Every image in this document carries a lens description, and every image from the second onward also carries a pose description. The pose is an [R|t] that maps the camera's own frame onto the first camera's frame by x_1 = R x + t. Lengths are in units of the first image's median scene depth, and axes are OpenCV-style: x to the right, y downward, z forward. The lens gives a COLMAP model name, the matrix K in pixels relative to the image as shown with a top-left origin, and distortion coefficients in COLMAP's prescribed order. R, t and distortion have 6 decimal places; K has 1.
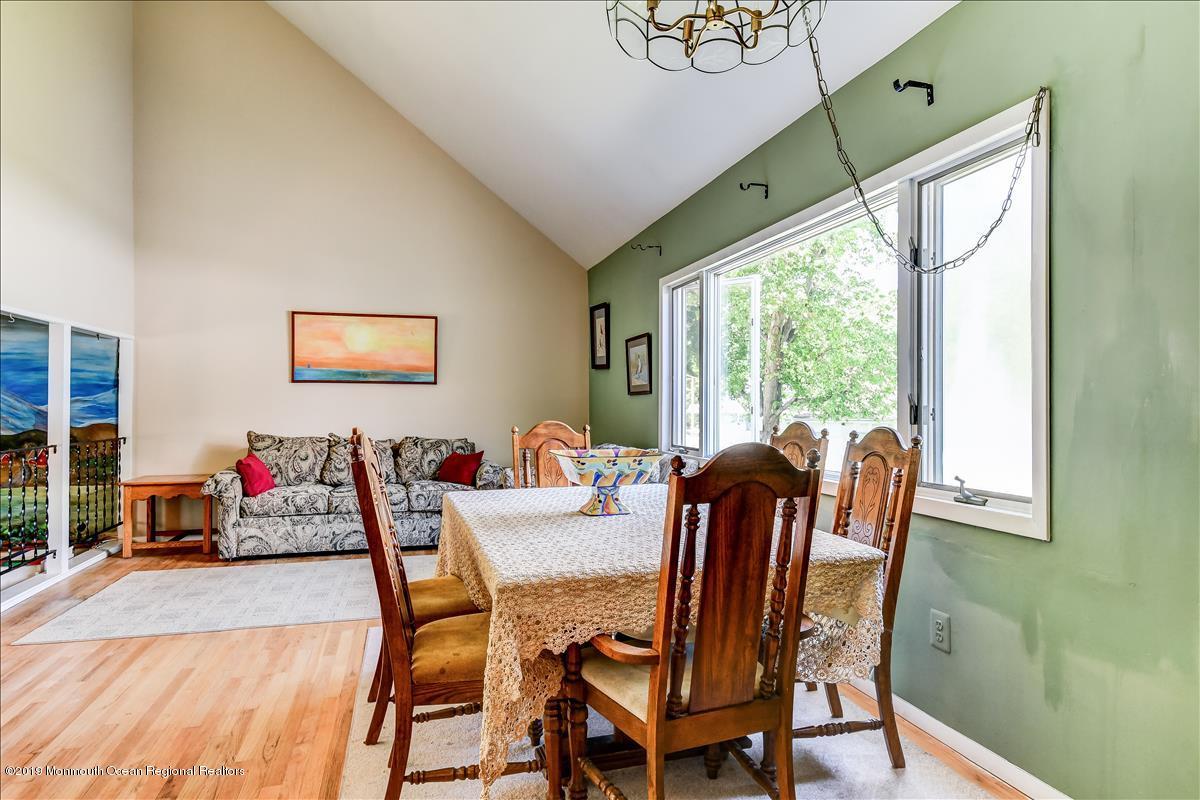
lens RADIAL K [[699.9, 0, 611.2], [0, 699.9, 392.4], [0, 0, 1]] dist [0.033576, -0.000421]
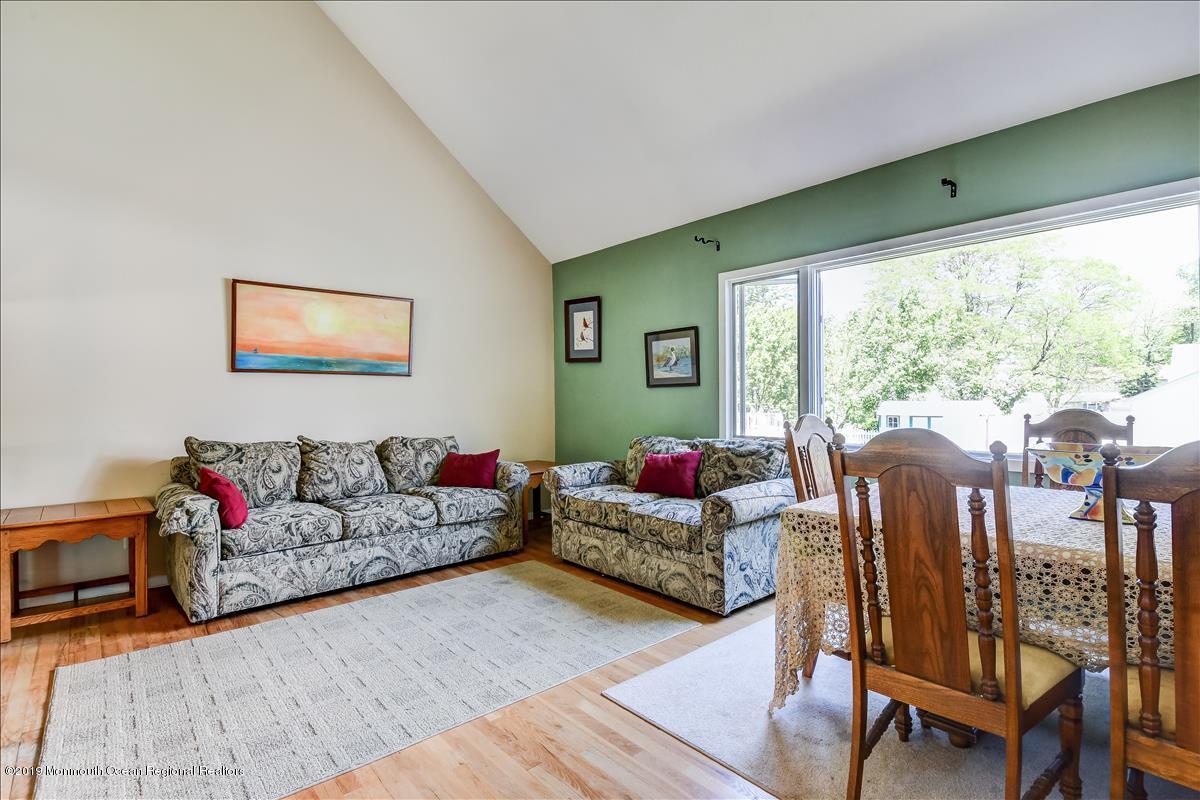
lens RADIAL K [[566.5, 0, 623.0], [0, 566.5, 387.7], [0, 0, 1]] dist [0.000278, -0.002494]
pose [[0.897786, -0.000230, 0.440433, -0.384194], [0.000491, 1.000000, -0.000480, 0.004284], [-0.440433, 0.000648, 0.897785, 0.289351]]
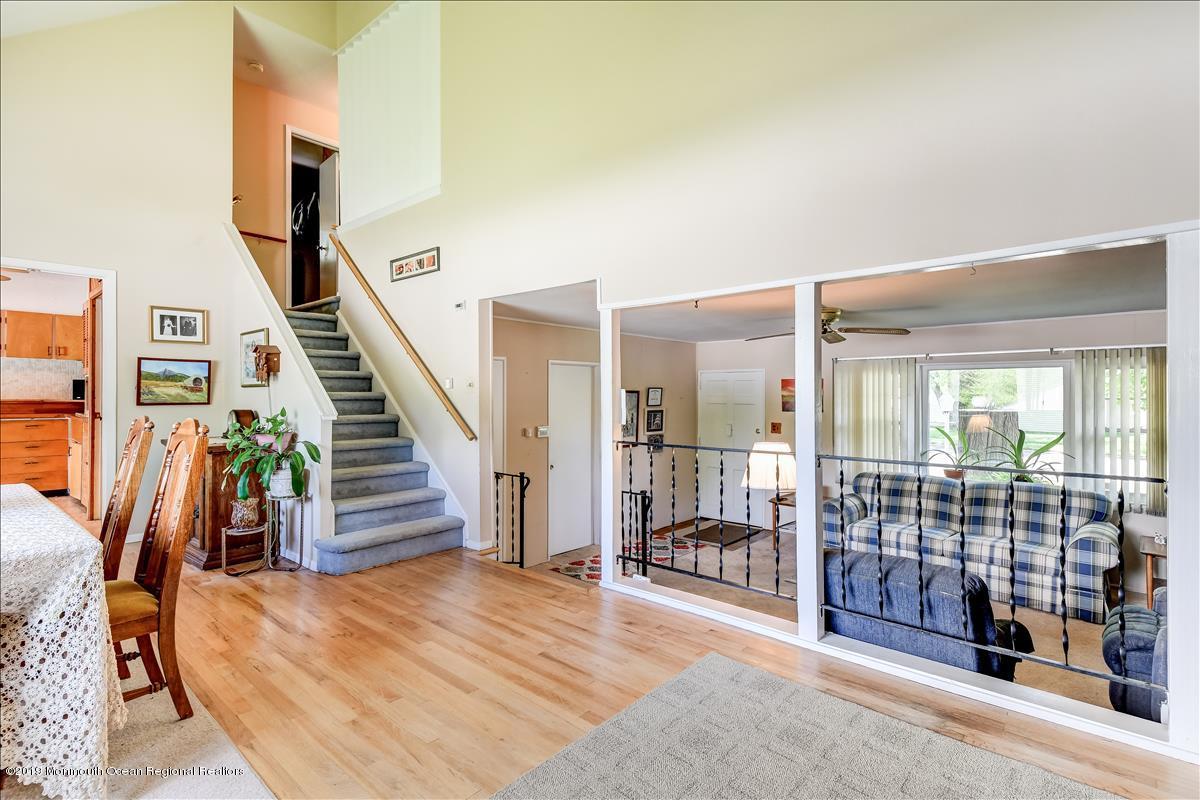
lens RADIAL K [[581.9, 0, 608.8], [0, 581.9, 394.9], [0, 0, 1]] dist [0.002891, 0.000043]
pose [[-0.847226, 0.004641, -0.531212, -0.195214], [0.013453, 0.999829, -0.012720, 0.016848], [0.531062, -0.017923, -0.847144, 0.946195]]
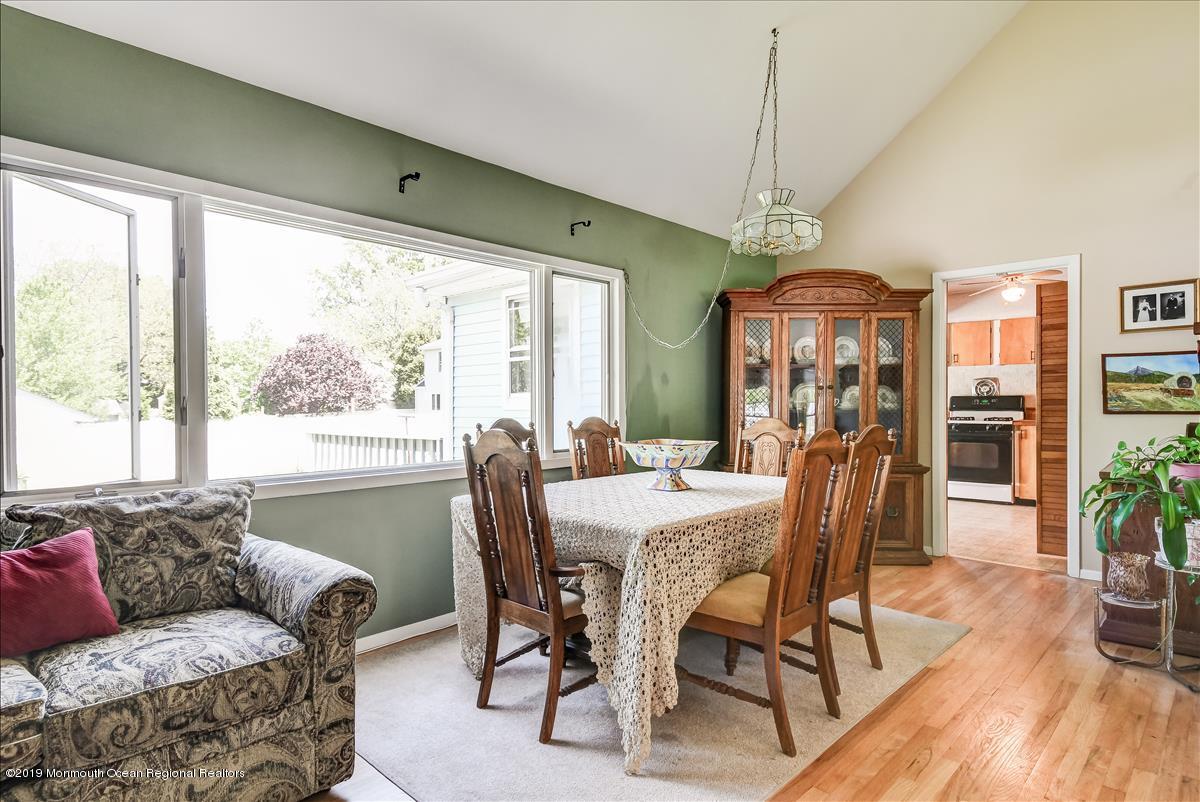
lens RADIAL K [[652.5, 0, 589.7], [0, 652.5, 411.4], [0, 0, 1]] dist [0.017309, -0.007719]
pose [[-0.478588, -0.007581, 0.878007, -0.443013], [-0.009086, 0.999952, 0.003681, 0.012332], [-0.877993, -0.006216, -0.478634, 0.774969]]
